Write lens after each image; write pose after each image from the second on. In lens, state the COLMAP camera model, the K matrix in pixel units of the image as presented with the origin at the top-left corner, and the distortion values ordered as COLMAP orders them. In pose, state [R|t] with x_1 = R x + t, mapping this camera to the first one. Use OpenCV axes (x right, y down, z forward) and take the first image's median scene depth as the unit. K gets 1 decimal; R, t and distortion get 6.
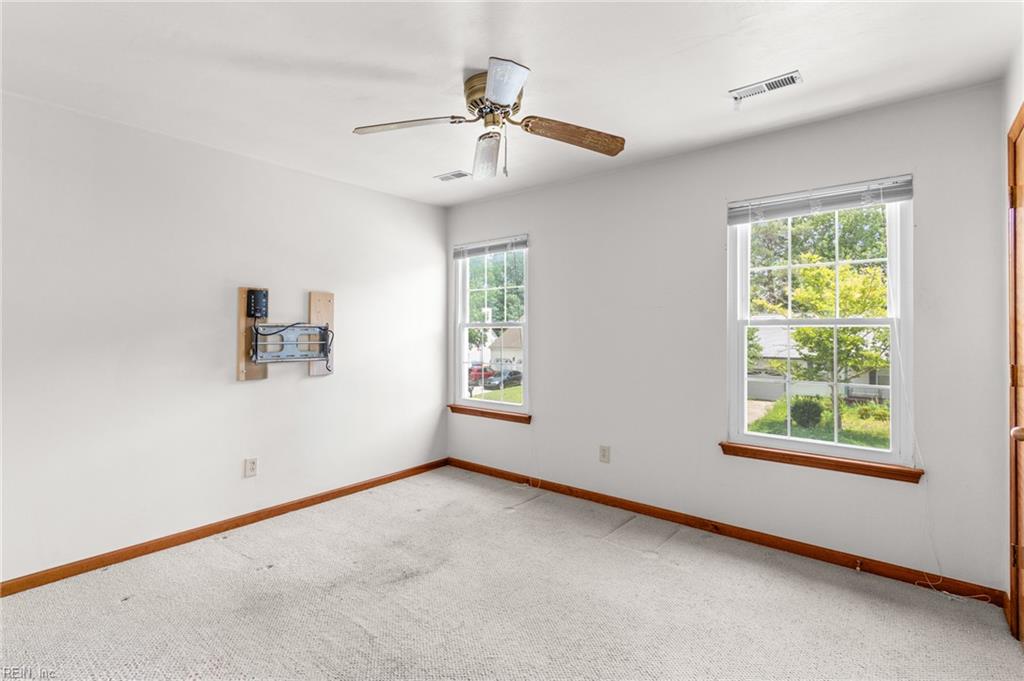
lens RADIAL K [[492.8, 0, 509.3], [0, 492.8, 326.1], [0, 0, 1]] dist [-0.000336, 0.000199]
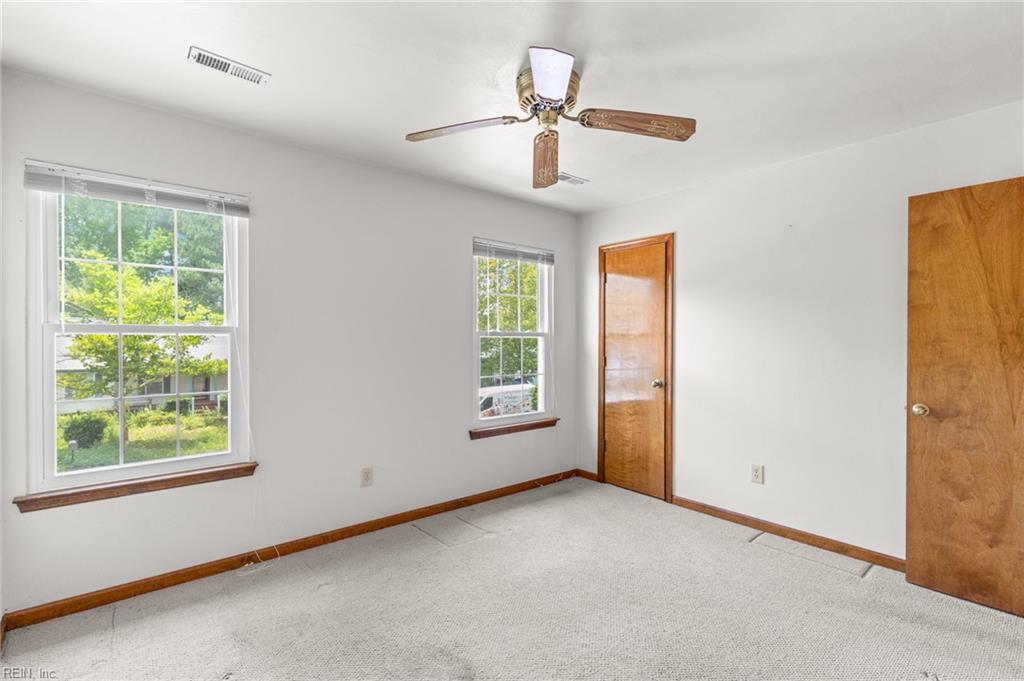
lens RADIAL K [[480.7, 0, 512.0], [0, 480.7, 340.5], [0, 0, 1]] dist [-0.001251, 0.000217]
pose [[0.164983, -0.001501, 0.986295, -0.125644], [-0.012370, 0.999917, 0.003591, 0.000867], [-0.986219, -0.012793, 0.164951, 0.119678]]
